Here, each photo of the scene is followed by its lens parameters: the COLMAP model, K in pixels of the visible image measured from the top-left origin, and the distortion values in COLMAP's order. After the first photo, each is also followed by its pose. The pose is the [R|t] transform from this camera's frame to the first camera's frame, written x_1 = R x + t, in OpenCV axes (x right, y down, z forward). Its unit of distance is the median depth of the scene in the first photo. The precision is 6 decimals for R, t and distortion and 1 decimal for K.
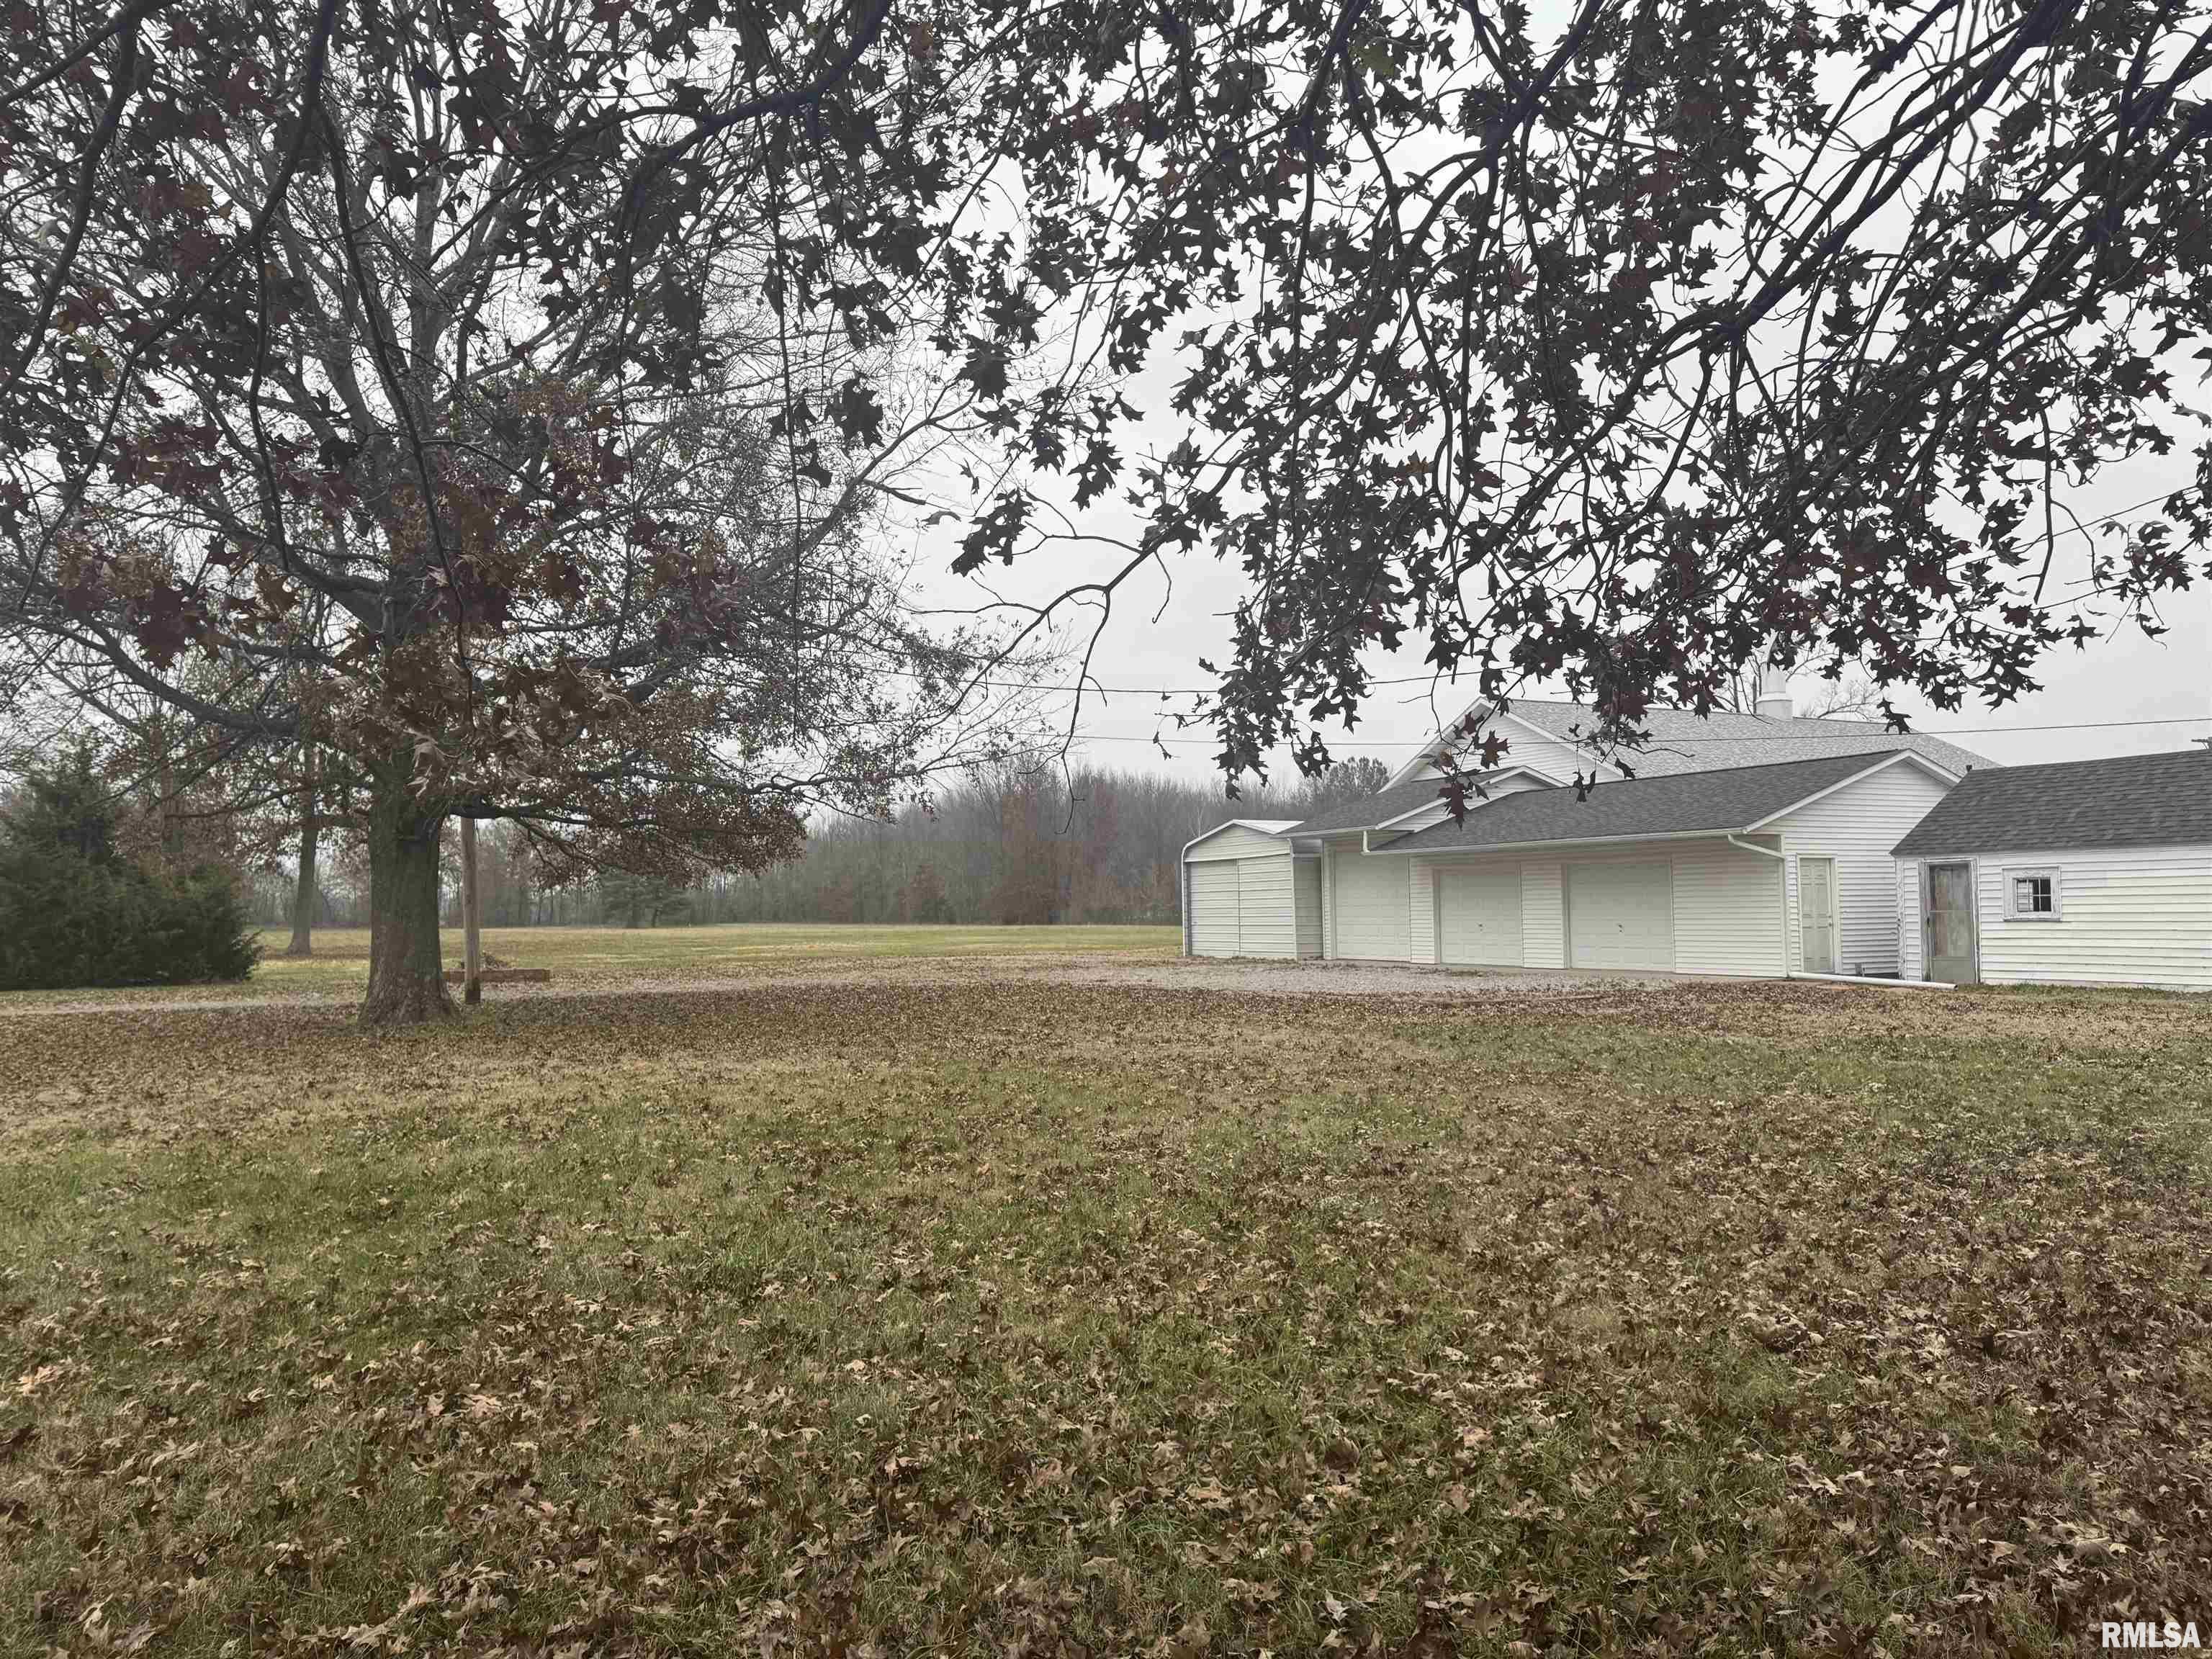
lens RADIAL K [[1487.2, 0, 1106.0], [0, 1487.2, 829.5], [0, 0, 1]] dist [0.004369, 0.000195]
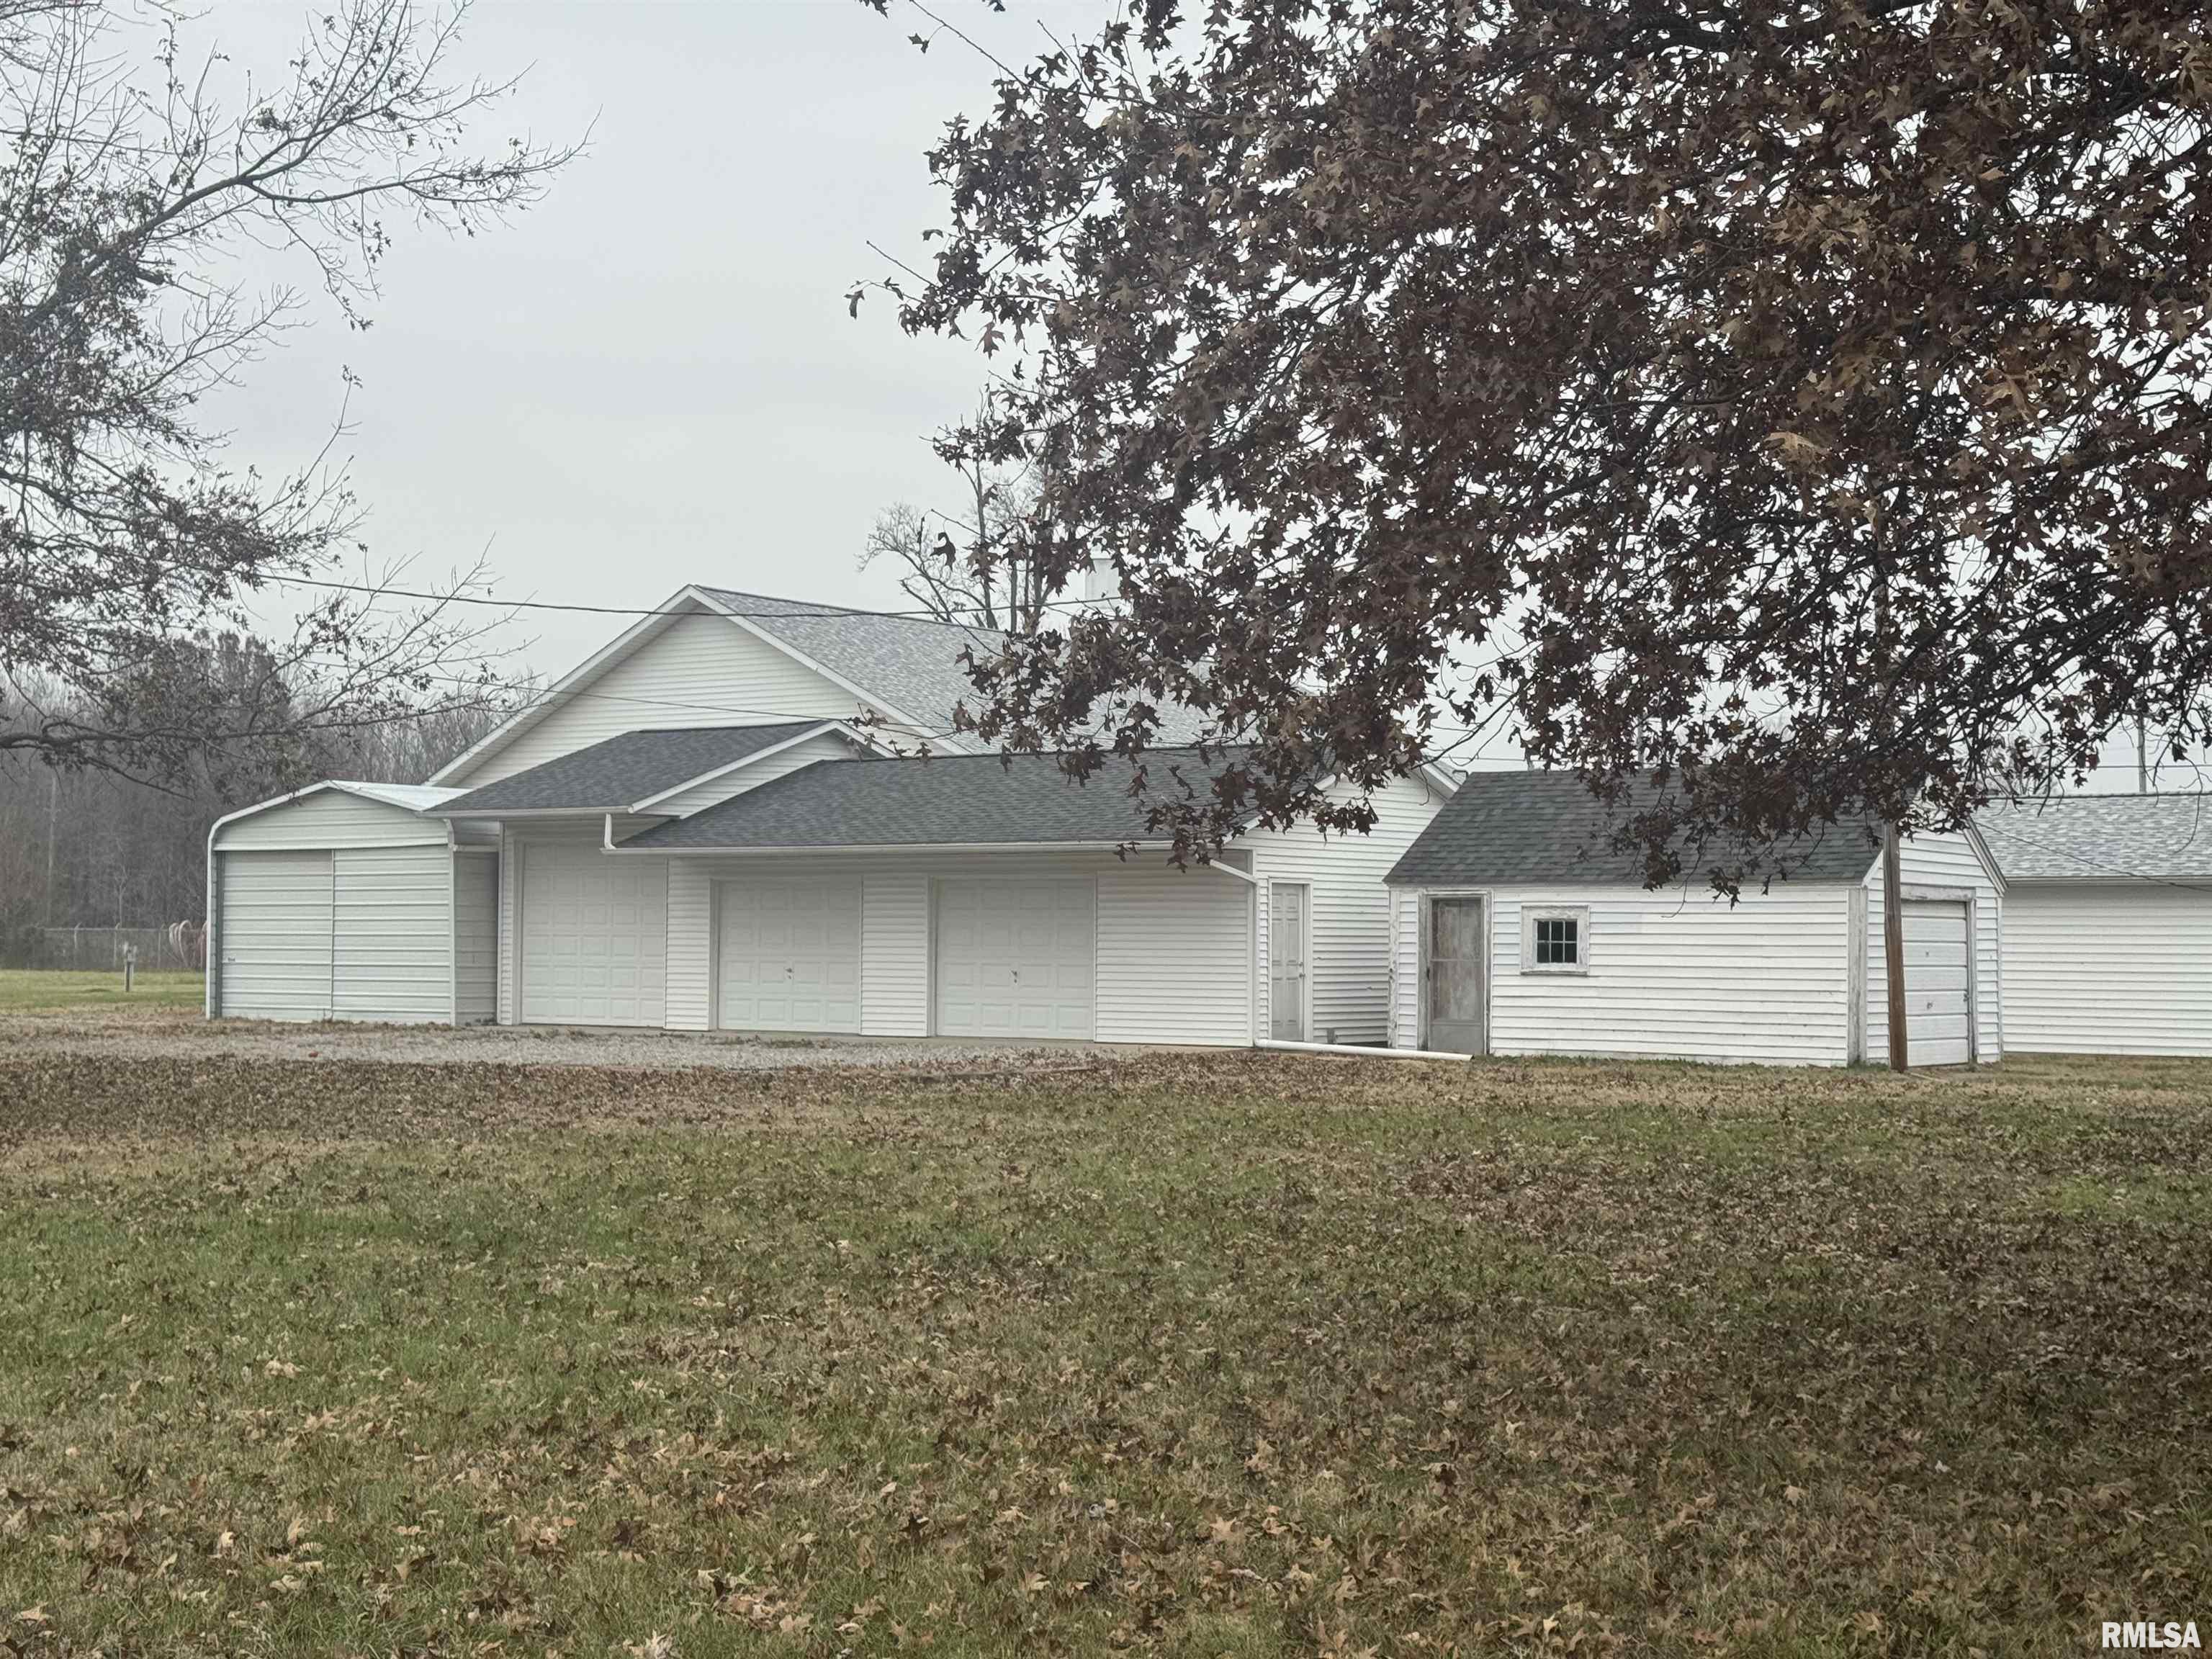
lens RADIAL K [[2992.4, 0, 1106.0], [0, 2992.4, 829.5], [0, 0, 1]] dist [0.137616, -0.029520]
pose [[0.889710, 0.037635, 0.454973, -0.284896], [-0.044558, 0.998997, 0.004499, -0.010364], [-0.454347, -0.024275, 0.890494, -0.273420]]
